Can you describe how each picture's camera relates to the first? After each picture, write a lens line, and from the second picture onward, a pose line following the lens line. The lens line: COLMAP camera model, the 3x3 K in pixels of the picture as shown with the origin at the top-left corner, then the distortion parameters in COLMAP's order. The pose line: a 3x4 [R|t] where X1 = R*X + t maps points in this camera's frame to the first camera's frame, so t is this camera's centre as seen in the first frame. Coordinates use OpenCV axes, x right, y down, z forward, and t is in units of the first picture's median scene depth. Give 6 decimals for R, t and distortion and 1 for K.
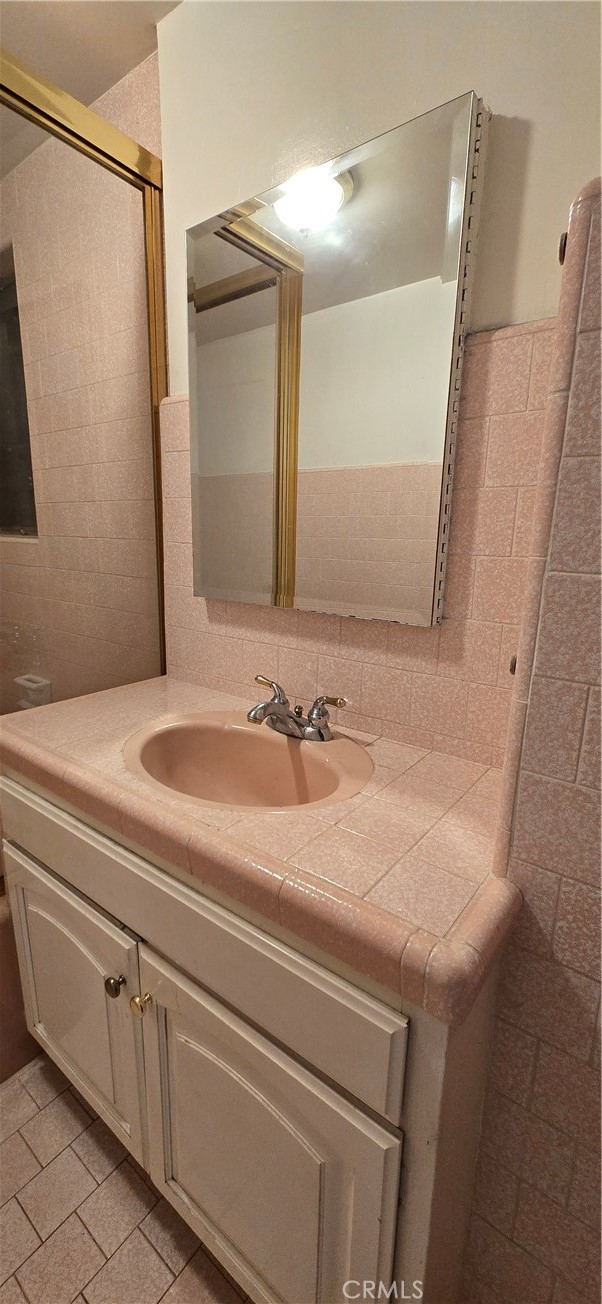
lens RADIAL K [[533.1, 0, 291.3], [0, 533.1, 655.0], [0, 0, 1]] dist [0.000449, 0.000607]
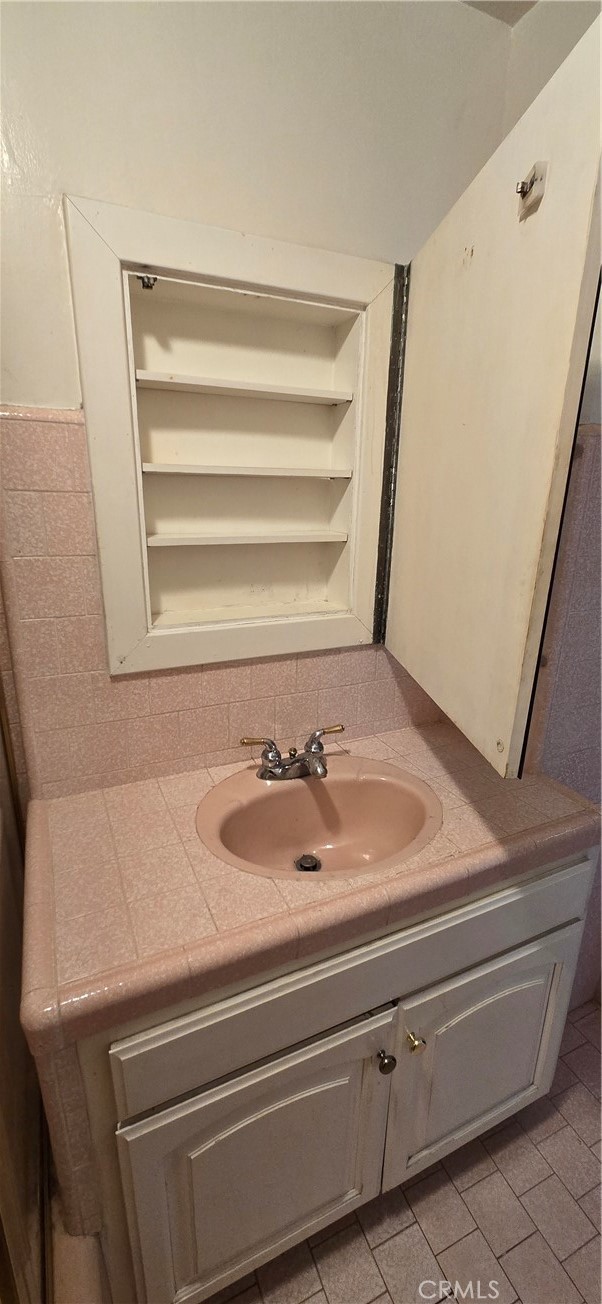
lens RADIAL K [[533.1, 0, 298.8], [0, 533.1, 653.3], [0, 0, 1]] dist [0.000449, 0.000607]
pose [[0.458145, -0.273801, 0.845657, -0.859778], [0.194008, 0.959241, 0.205471, -0.314415], [-0.867447, 0.069929, 0.492591, 0.466062]]
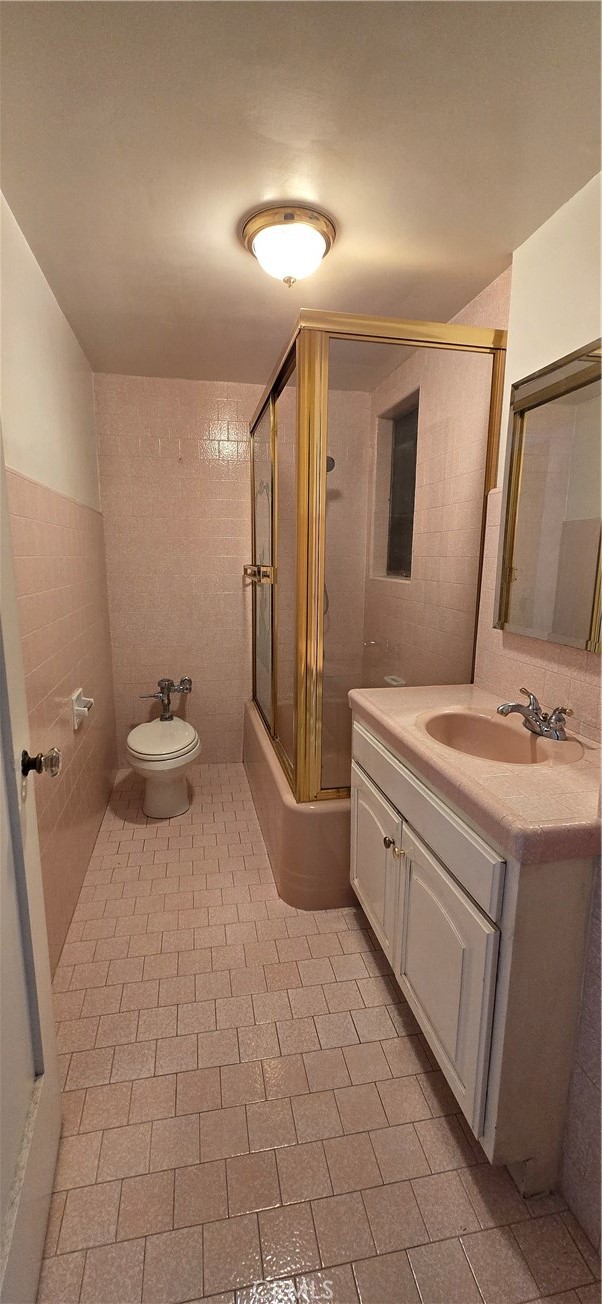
lens RADIAL K [[533.1, 0, 296.4], [0, 533.1, 655.4], [0, 0, 1]] dist [0.000449, 0.000607]
pose [[0.762910, 0.107452, -0.637513, 0.395898], [-0.139905, 0.990165, -0.000533, 0.041549], [0.631185, 0.089598, 0.770440, -0.484845]]
